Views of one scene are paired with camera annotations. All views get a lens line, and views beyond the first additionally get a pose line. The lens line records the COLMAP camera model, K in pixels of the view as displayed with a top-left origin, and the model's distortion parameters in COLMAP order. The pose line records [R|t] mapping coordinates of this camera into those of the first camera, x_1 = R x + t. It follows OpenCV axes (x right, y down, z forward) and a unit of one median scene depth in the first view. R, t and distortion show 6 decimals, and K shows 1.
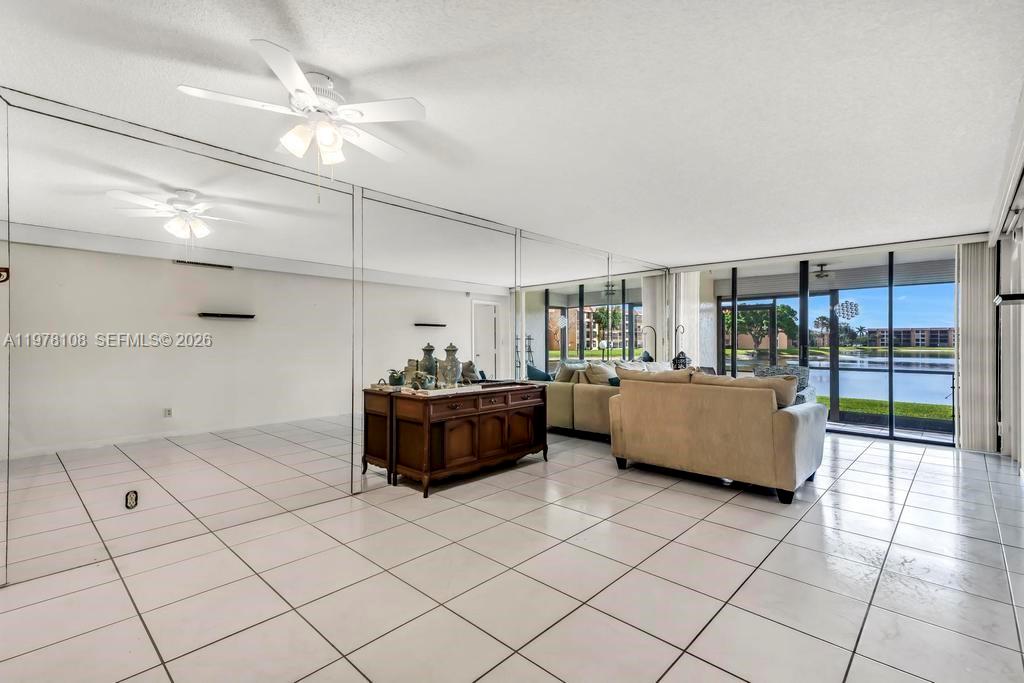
lens RADIAL K [[459.2, 0, 507.1], [0, 459.2, 339.2], [0, 0, 1]] dist [0.034901, -0.003877]
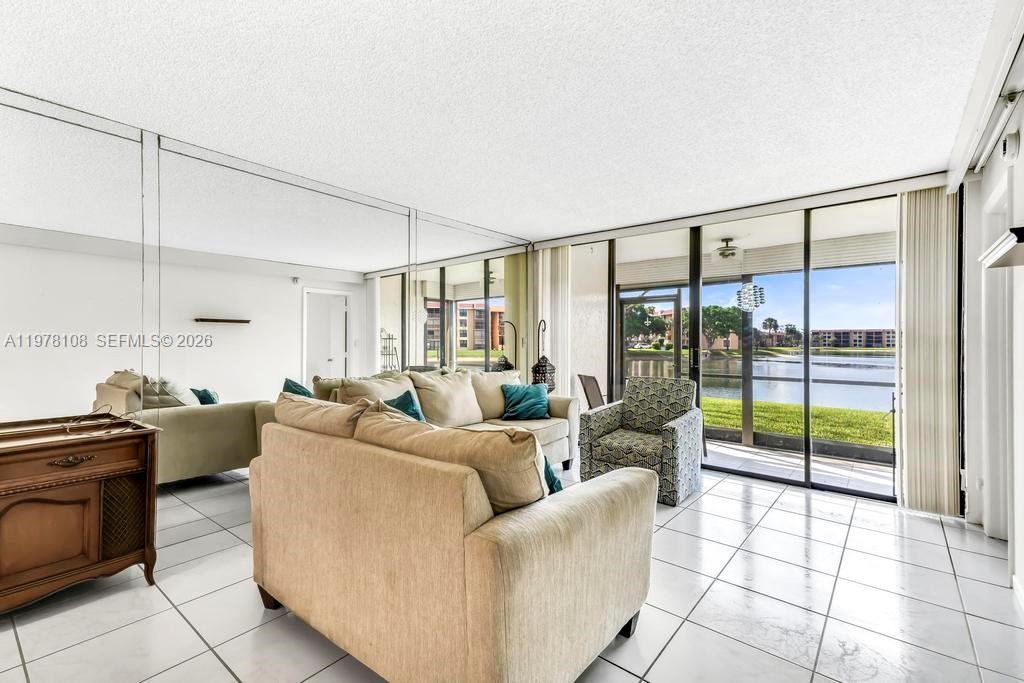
lens RADIAL K [[459.2, 0, 503.6], [0, 459.2, 339.8], [0, 0, 1]] dist [0.034901, -0.003877]
pose [[0.997368, 0.000931, 0.072504, 0.329480], [-0.000967, 0.999999, 0.000466, 0.000456], [-0.072503, -0.000535, 0.997368, 0.358893]]
